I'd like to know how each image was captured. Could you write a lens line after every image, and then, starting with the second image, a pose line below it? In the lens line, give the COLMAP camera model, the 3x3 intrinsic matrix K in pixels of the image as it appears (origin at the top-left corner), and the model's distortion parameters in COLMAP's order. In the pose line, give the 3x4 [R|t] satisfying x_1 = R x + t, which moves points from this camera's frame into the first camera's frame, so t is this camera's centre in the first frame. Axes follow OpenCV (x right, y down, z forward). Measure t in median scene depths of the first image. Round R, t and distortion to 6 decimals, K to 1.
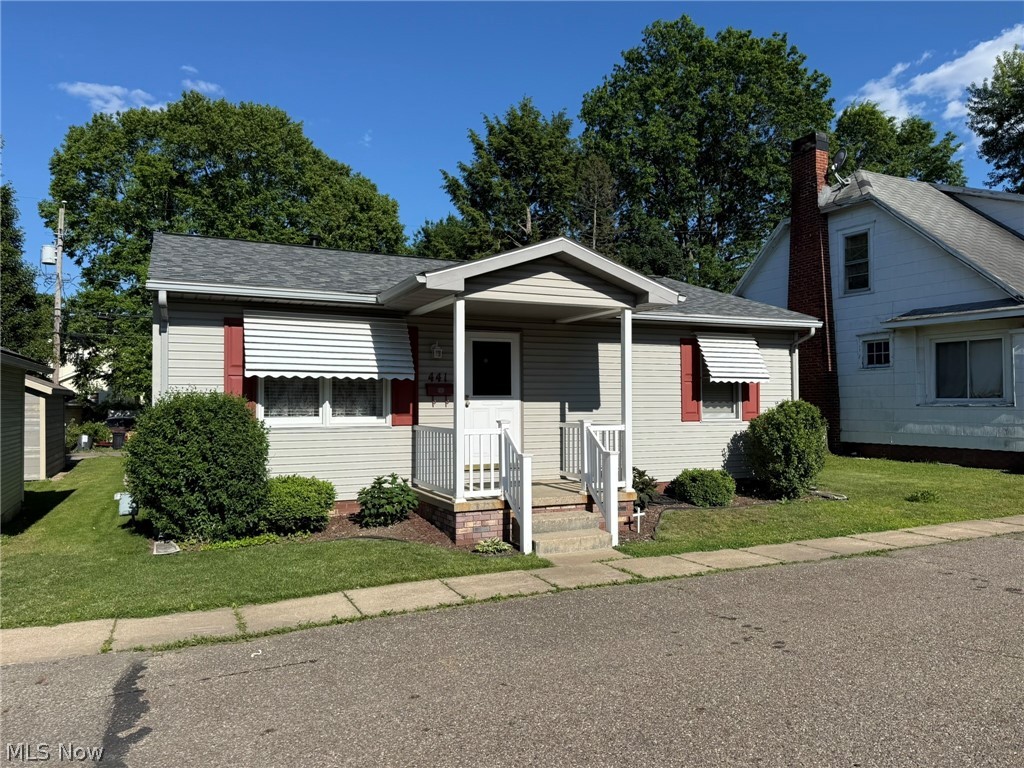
lens RADIAL K [[744.1, 0, 511.1], [0, 744.1, 384.7], [0, 0, 1]] dist [0.062380, -0.069878]
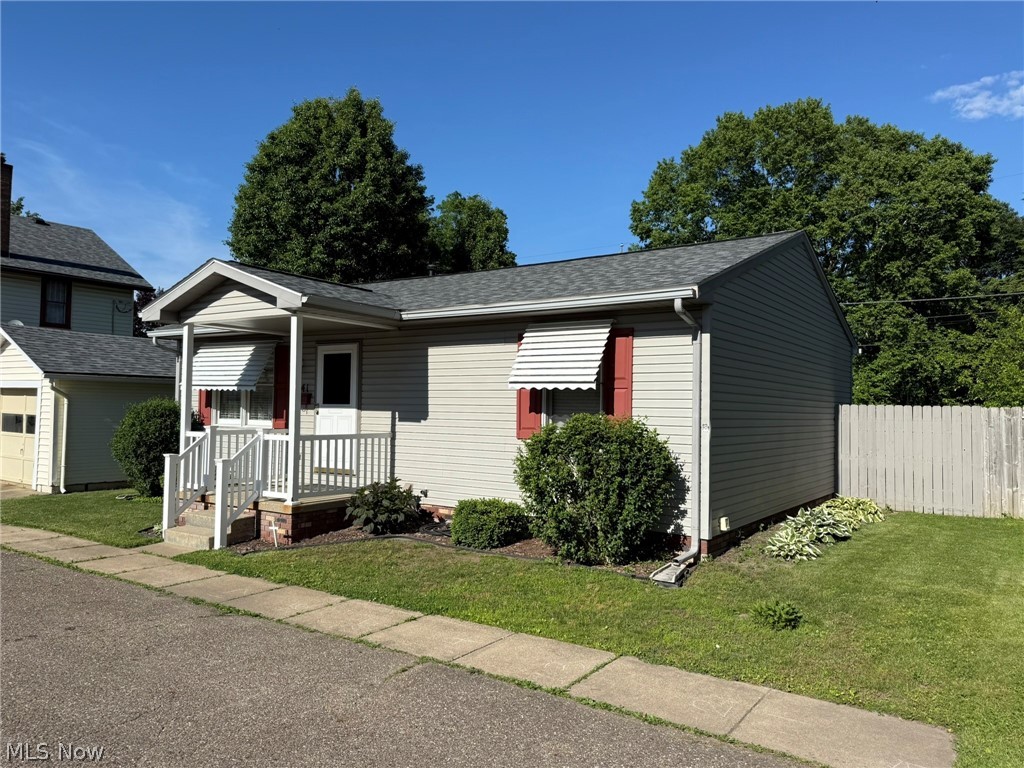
lens RADIAL K [[744.1, 0, 511.1], [0, 744.1, 384.7], [0, 0, 1]] dist [0.062380, -0.069878]
pose [[0.503812, -0.017840, -0.863629, 0.974601], [0.004115, 0.999825, -0.018253, 0.006743], [0.863803, 0.005642, 0.503797, 0.641469]]
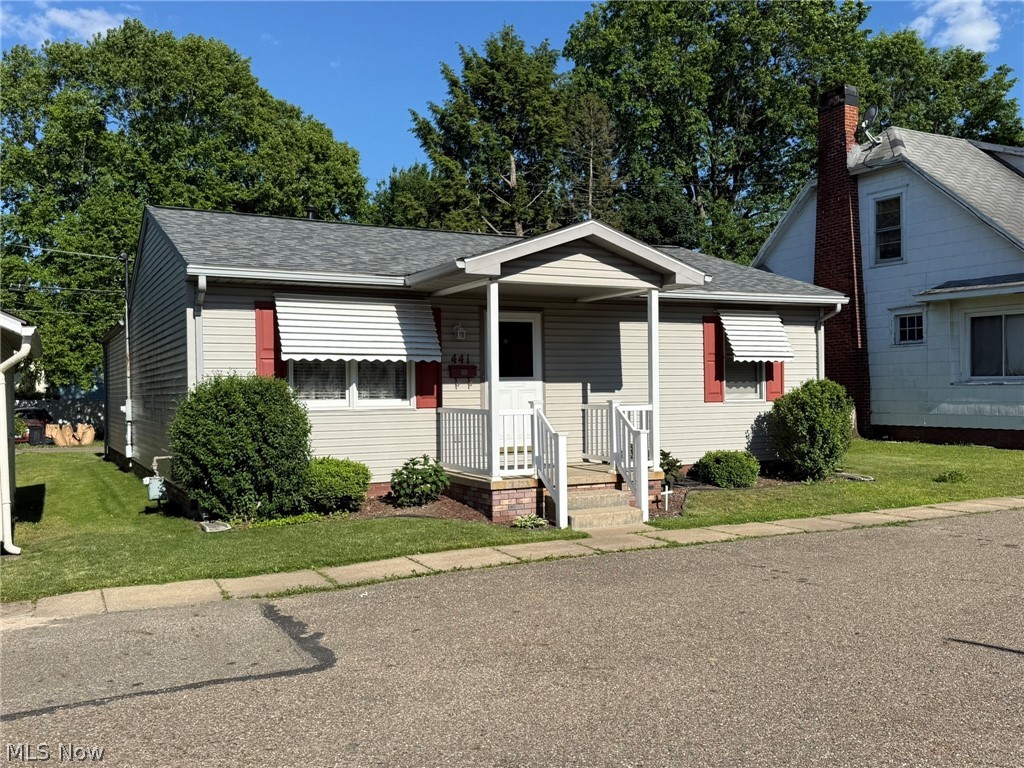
lens RADIAL K [[912.9, 0, 510.4], [0, 912.9, 384.9], [0, 0, 1]] dist [0.092553, -0.124665]
pose [[0.999428, -0.008722, 0.032667, -0.066752], [0.008030, 0.999742, 0.021252, -0.000554], [-0.032844, -0.020977, 0.999240, -0.194266]]
